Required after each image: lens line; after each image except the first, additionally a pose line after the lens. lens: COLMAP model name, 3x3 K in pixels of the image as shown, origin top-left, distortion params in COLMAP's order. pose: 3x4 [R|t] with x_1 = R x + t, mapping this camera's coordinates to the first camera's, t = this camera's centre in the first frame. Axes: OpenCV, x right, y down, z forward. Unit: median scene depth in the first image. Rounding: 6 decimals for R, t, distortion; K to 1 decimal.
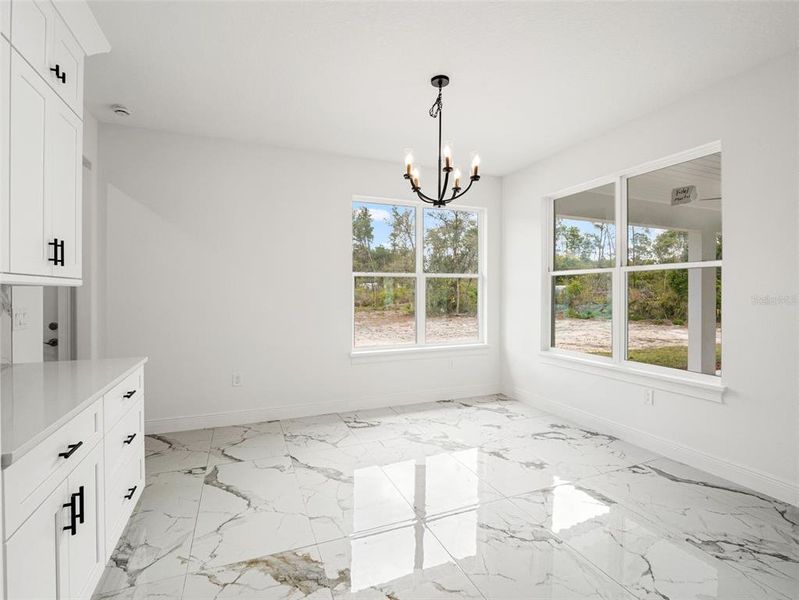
lens RADIAL K [[392.5, 0, 405.1], [0, 392.5, 296.2], [0, 0, 1]] dist [-0.002969, -0.001124]
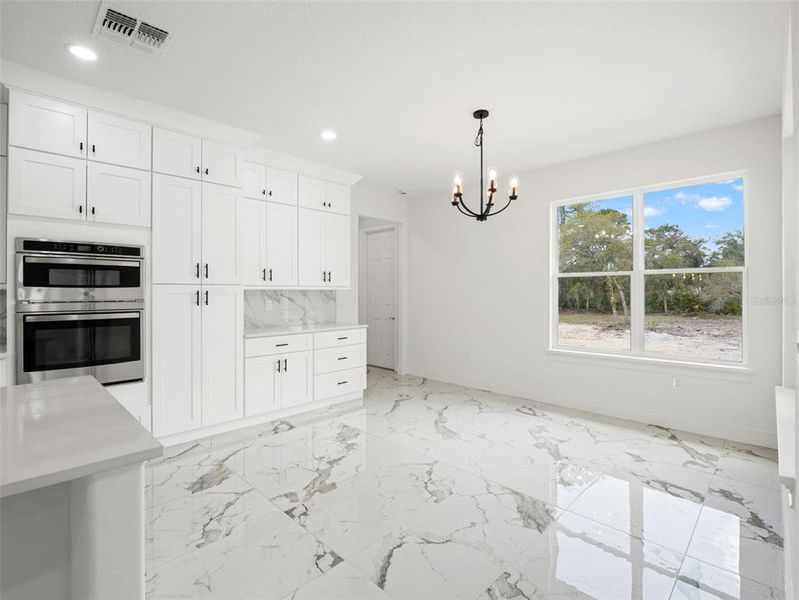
lens RADIAL K [[392.5, 0, 405.1], [0, 392.5, 296.2], [0, 0, 1]] dist [-0.002969, -0.001124]
pose [[0.386264, 0.004603, -0.922377, 0.806645], [-0.012092, 0.999927, -0.000073, 0.003641], [0.922309, 0.011181, 0.386292, 0.248233]]
